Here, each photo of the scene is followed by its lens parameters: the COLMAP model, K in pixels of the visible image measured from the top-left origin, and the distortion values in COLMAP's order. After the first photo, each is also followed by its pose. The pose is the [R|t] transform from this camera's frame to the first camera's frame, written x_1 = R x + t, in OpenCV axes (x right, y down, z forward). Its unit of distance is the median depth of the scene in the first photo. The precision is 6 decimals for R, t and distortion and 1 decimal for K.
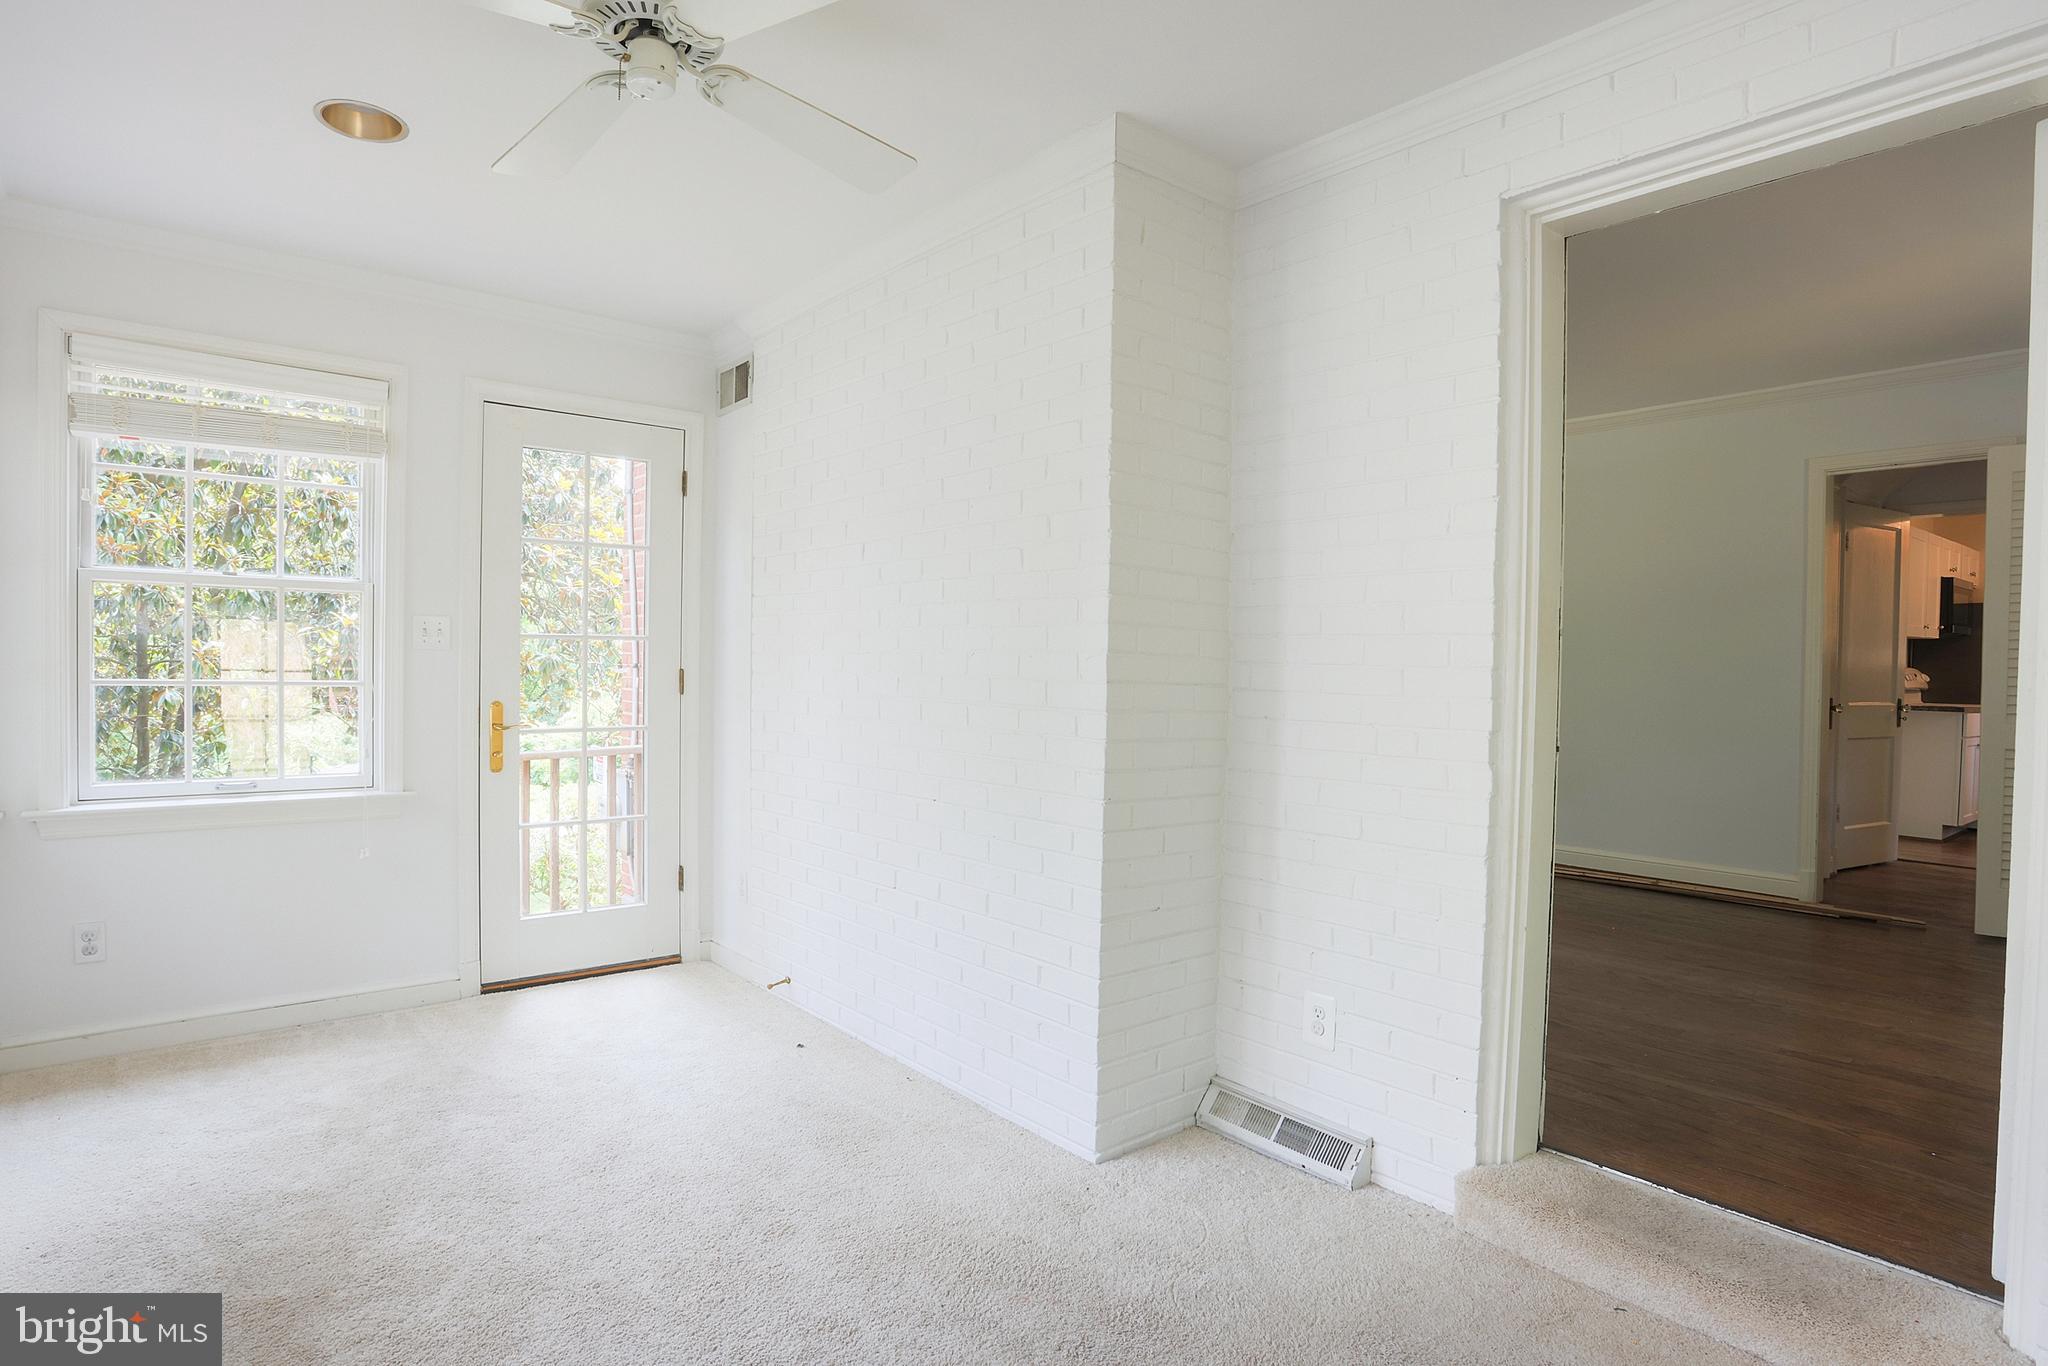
lens RADIAL K [[1078.6, 0, 1017.9], [0, 1078.6, 685.8], [0, 0, 1]] dist [-0.084626, 0.038680]
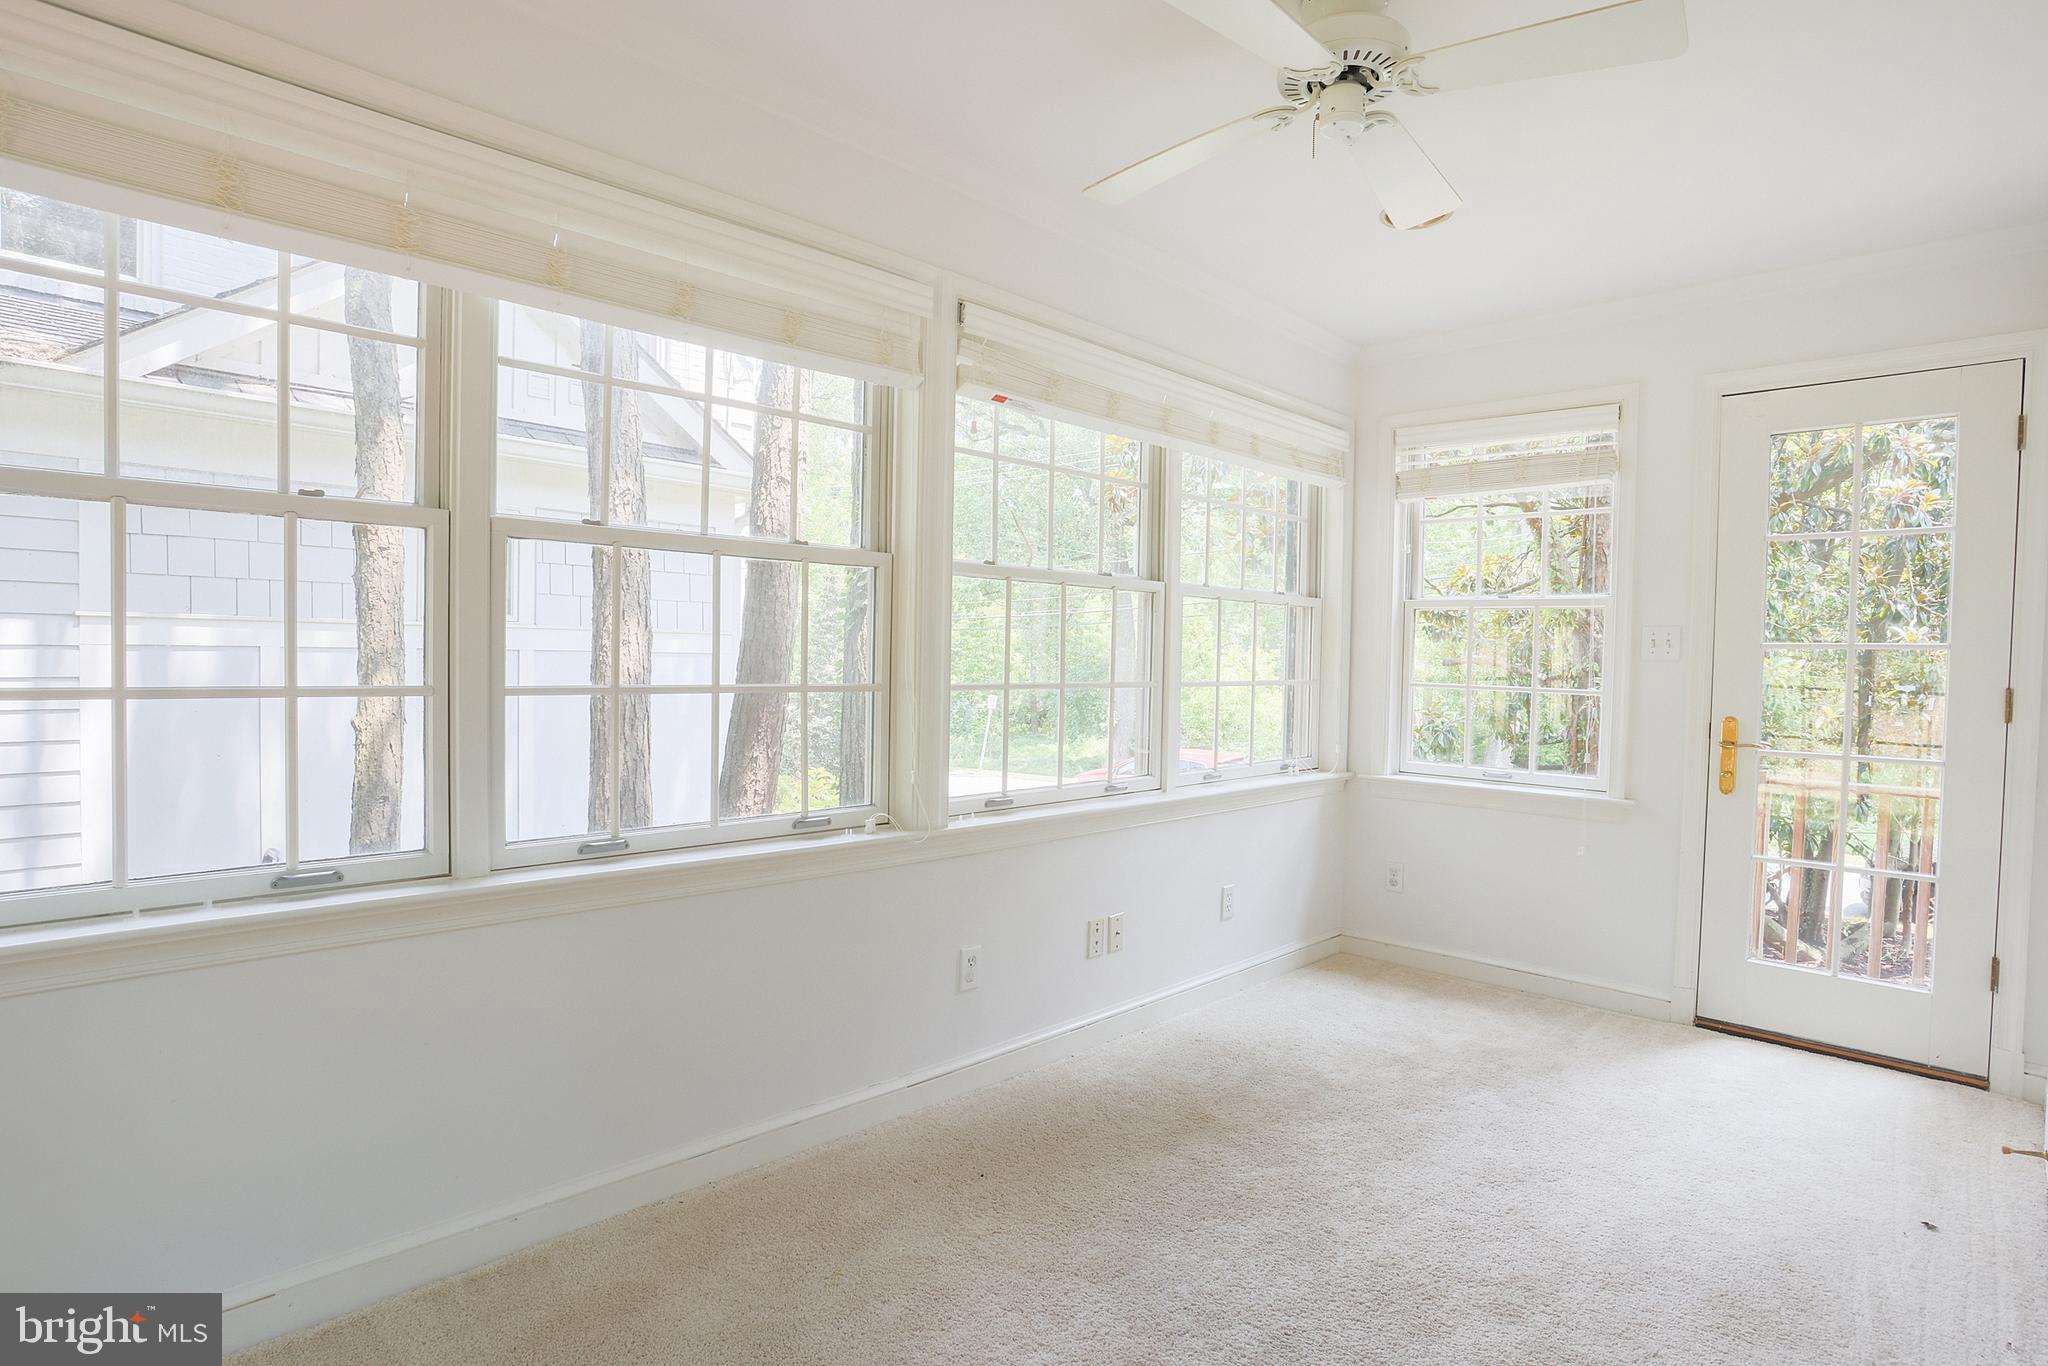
lens RADIAL K [[1078.6, 0, 1017.9], [0, 1078.6, 685.8], [0, 0, 1]] dist [-0.084626, 0.038680]
pose [[0.100133, 0.018168, -0.994808, 0.378319], [-0.037930, 0.999176, 0.014430, -0.002341], [0.994251, 0.036288, 0.100739, 0.311609]]
